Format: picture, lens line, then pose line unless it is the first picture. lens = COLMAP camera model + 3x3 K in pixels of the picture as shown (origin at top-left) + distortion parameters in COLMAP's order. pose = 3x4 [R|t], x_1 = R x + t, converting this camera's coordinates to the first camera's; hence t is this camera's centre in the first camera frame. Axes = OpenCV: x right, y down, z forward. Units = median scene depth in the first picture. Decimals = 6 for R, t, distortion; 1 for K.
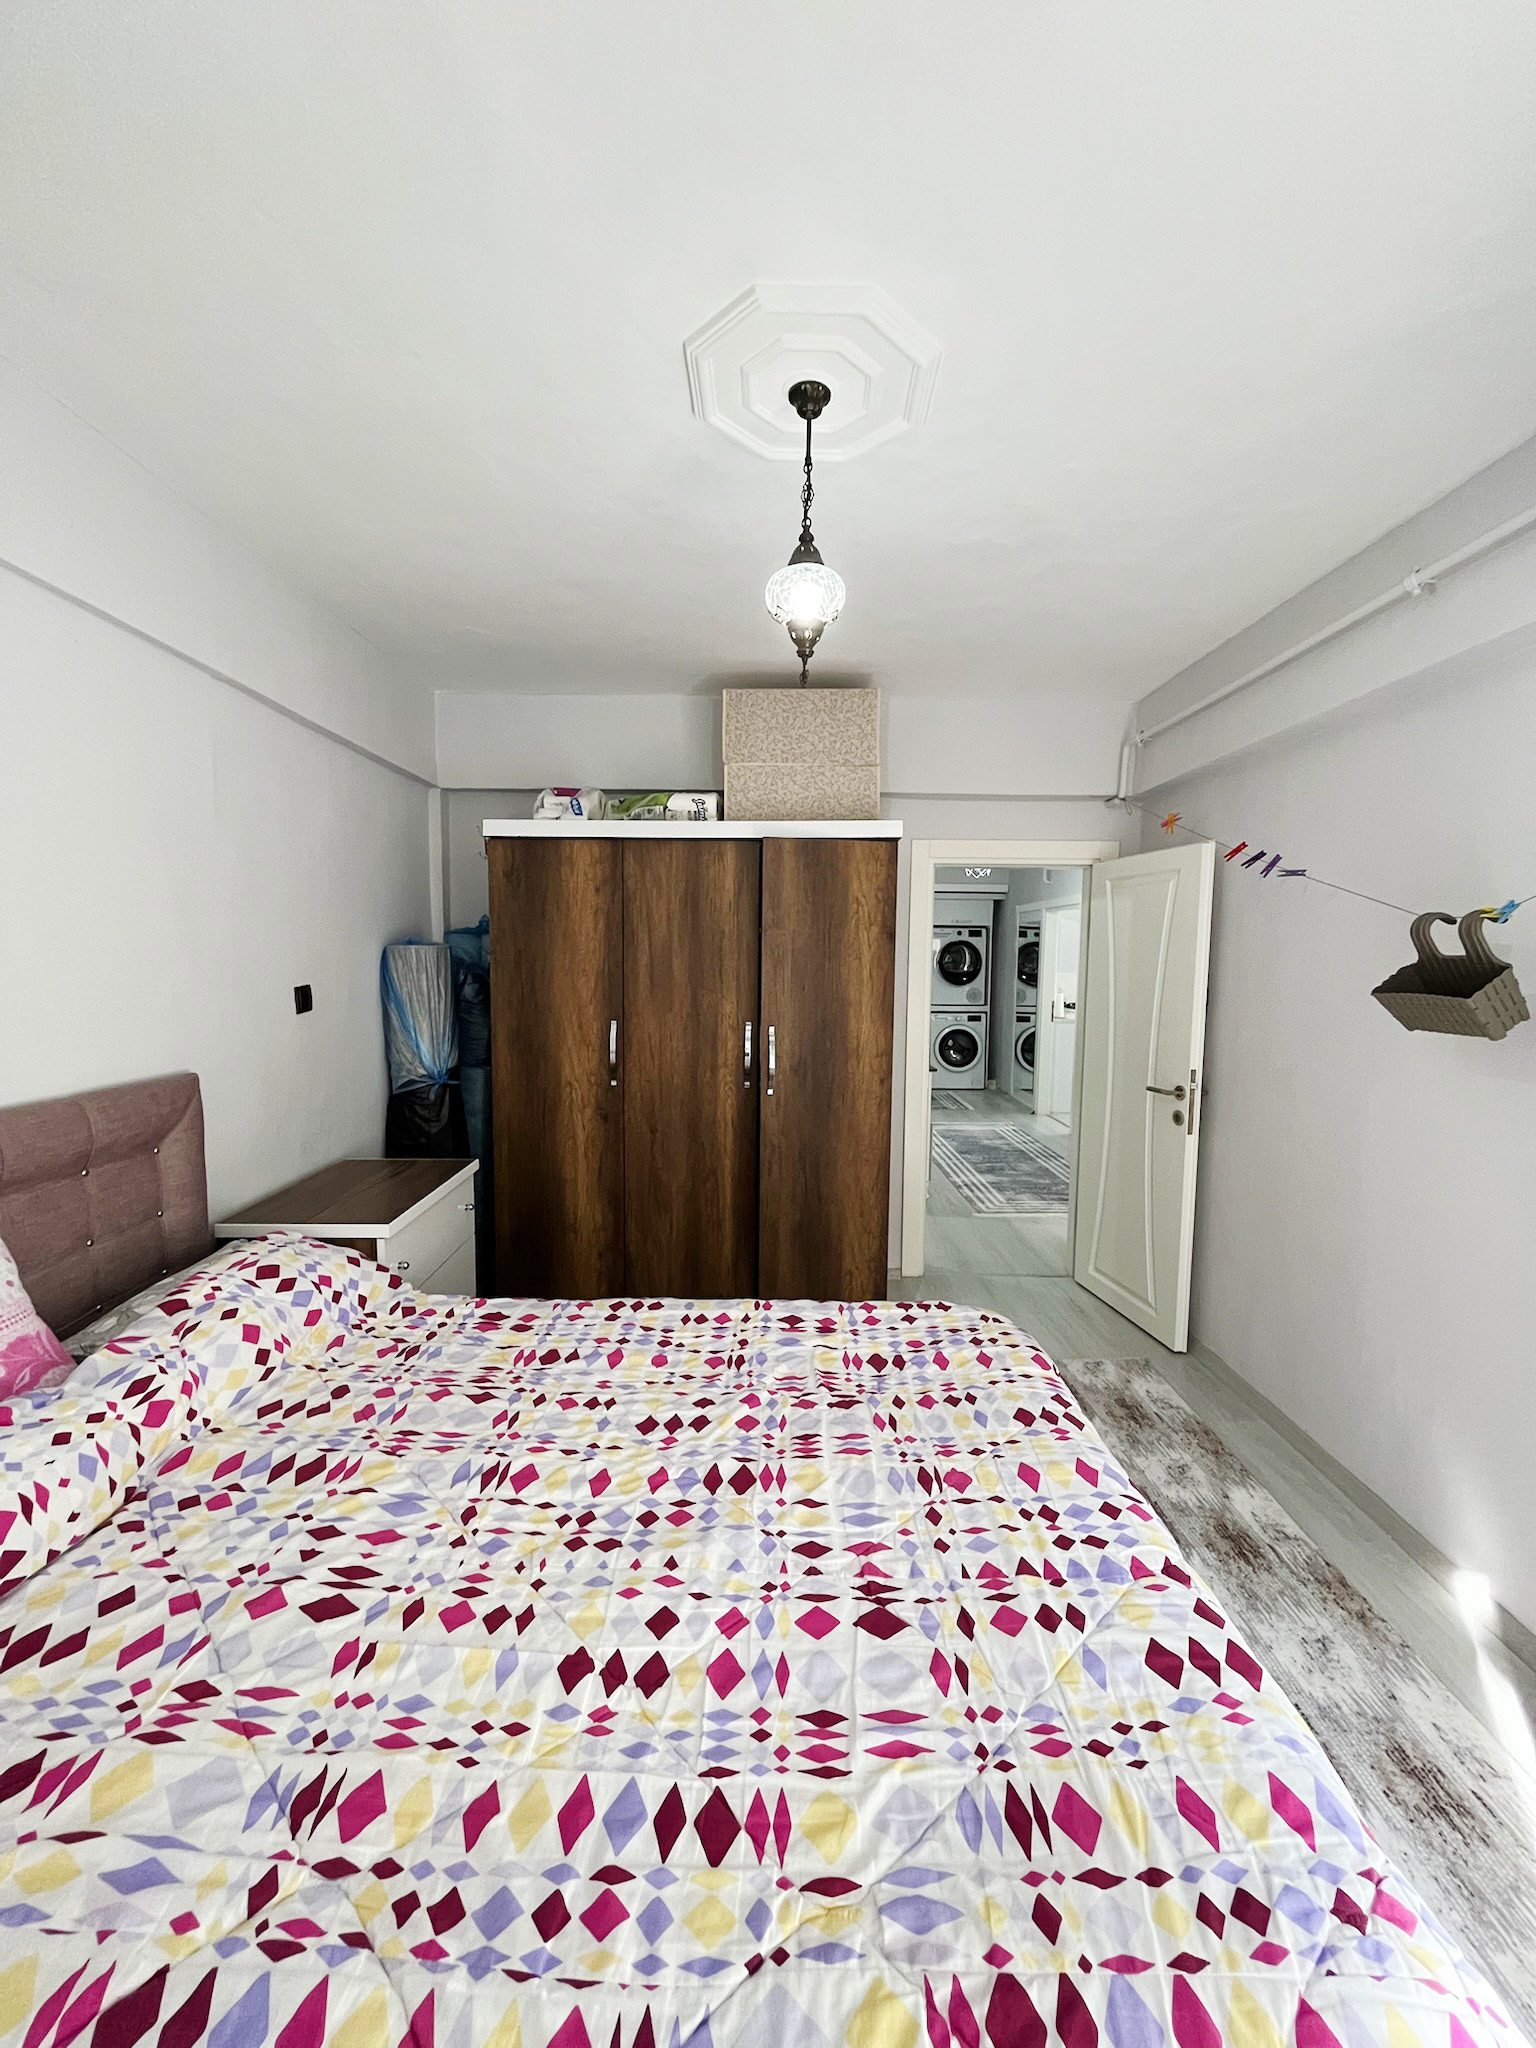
lens RADIAL K [[826.2, 0, 777.0], [0, 826.2, 1020.4], [0, 0, 1]] dist [-0.002212, 0.000241]
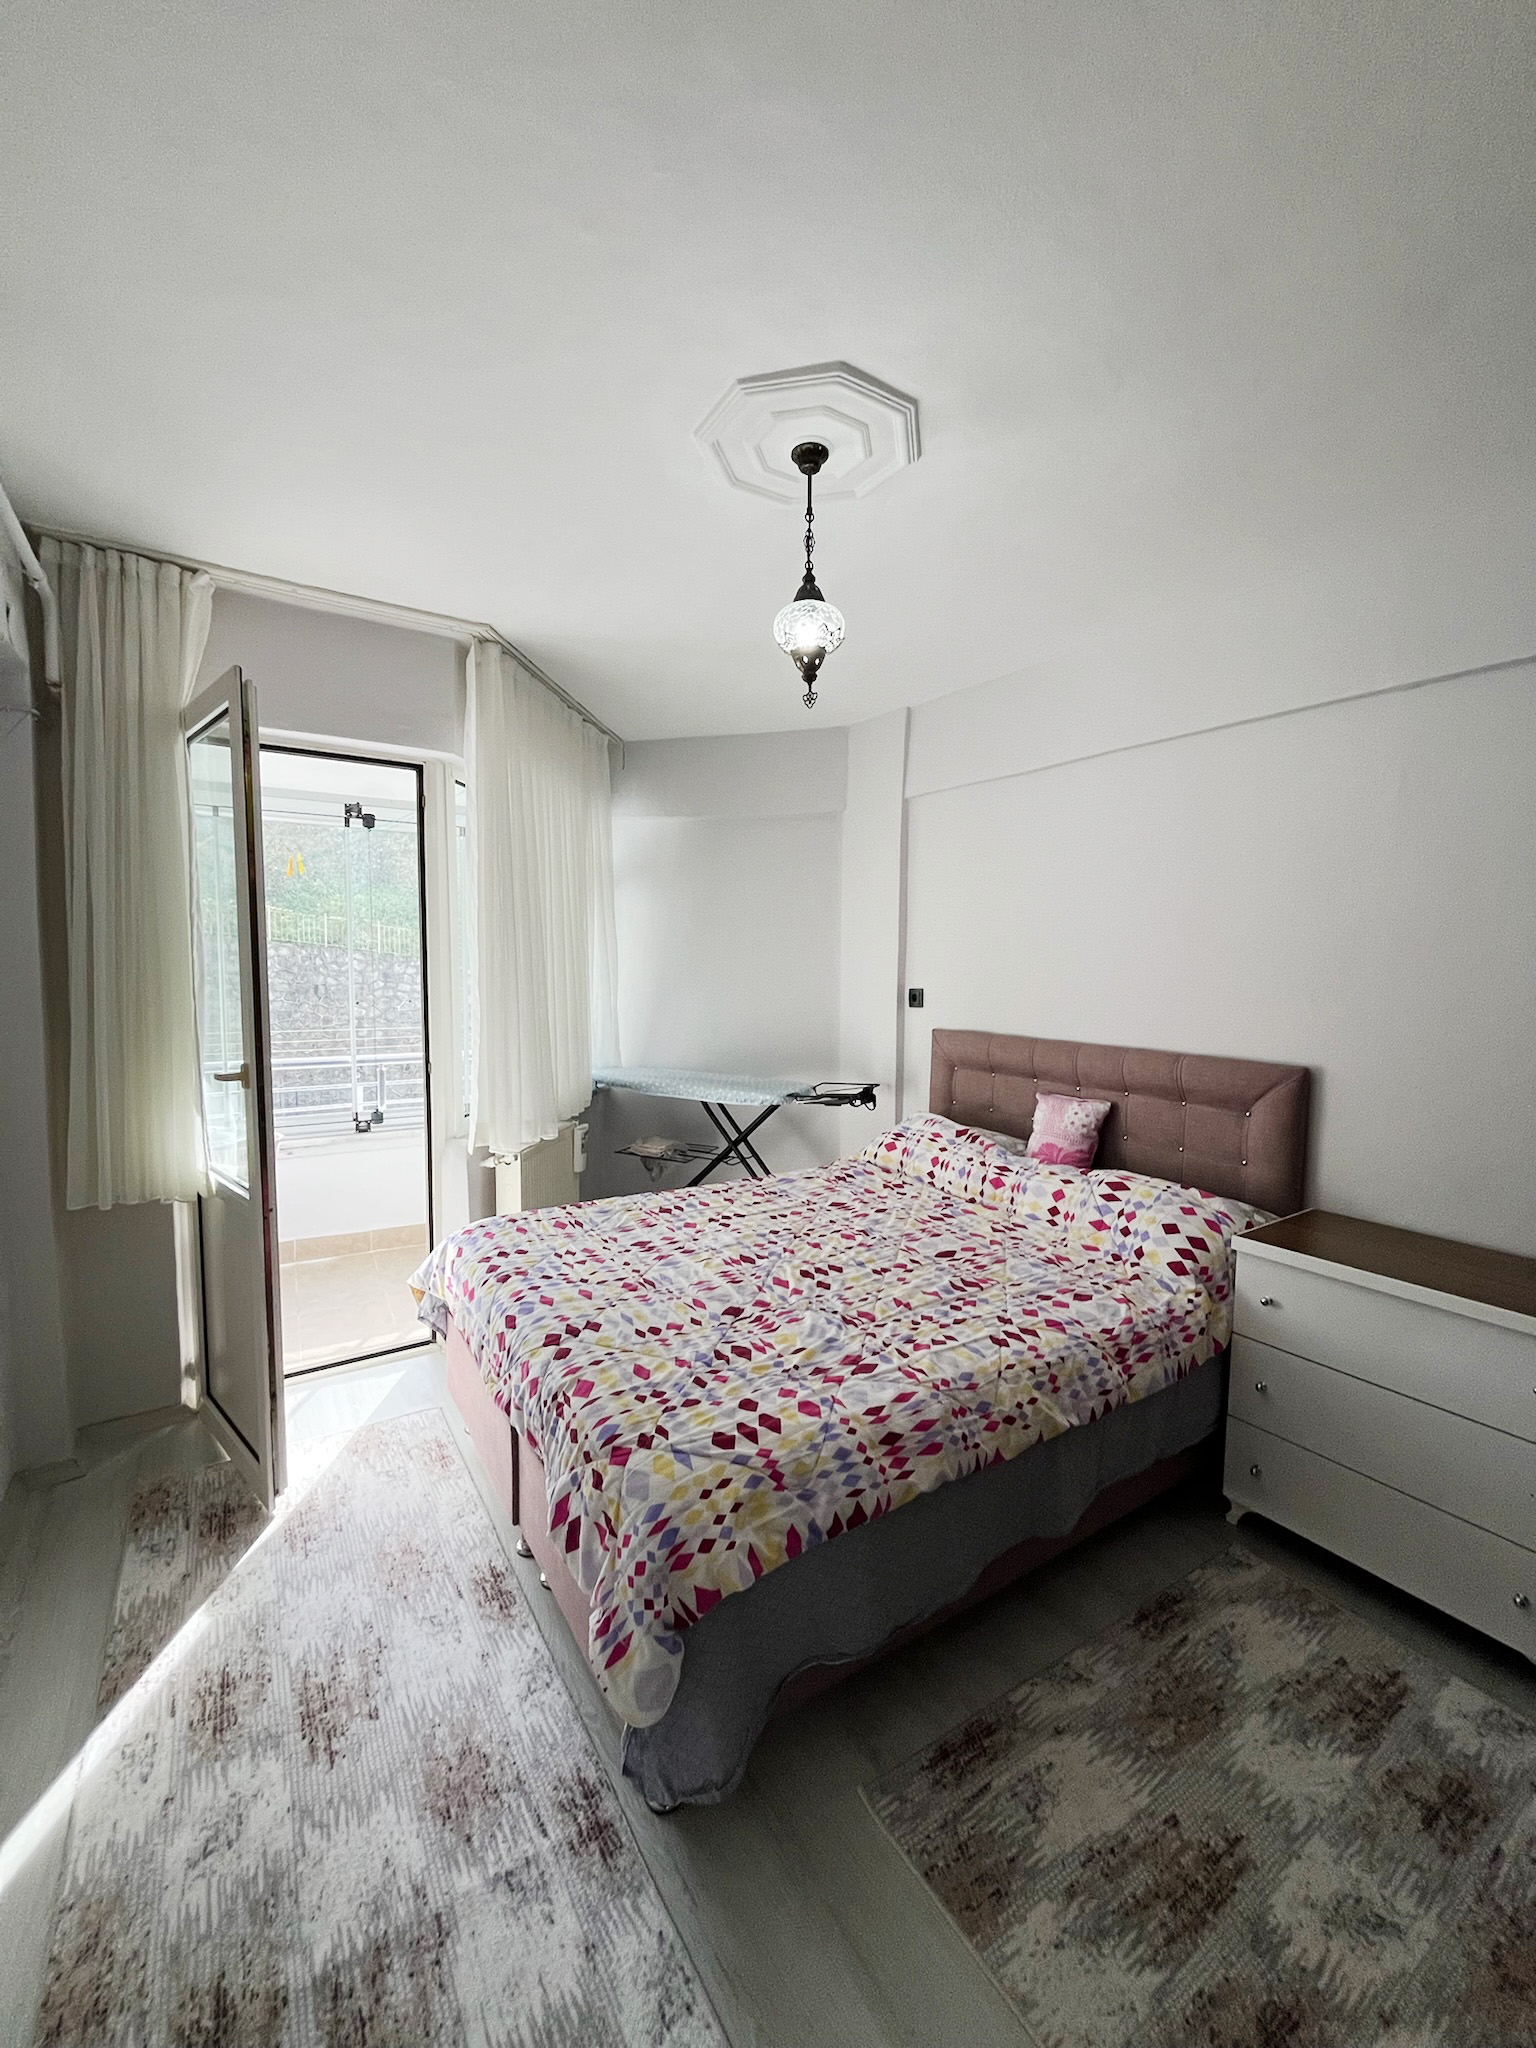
lens RADIAL K [[826.2, 0, 777.0], [0, 826.2, 1020.4], [0, 0, 1]] dist [-0.002212, 0.000241]
pose [[-0.837926, 0.018862, -0.545457, 0.681852], [-0.065535, 0.988695, 0.134863, -0.136061], [0.541835, 0.148752, -0.827217, 1.954757]]
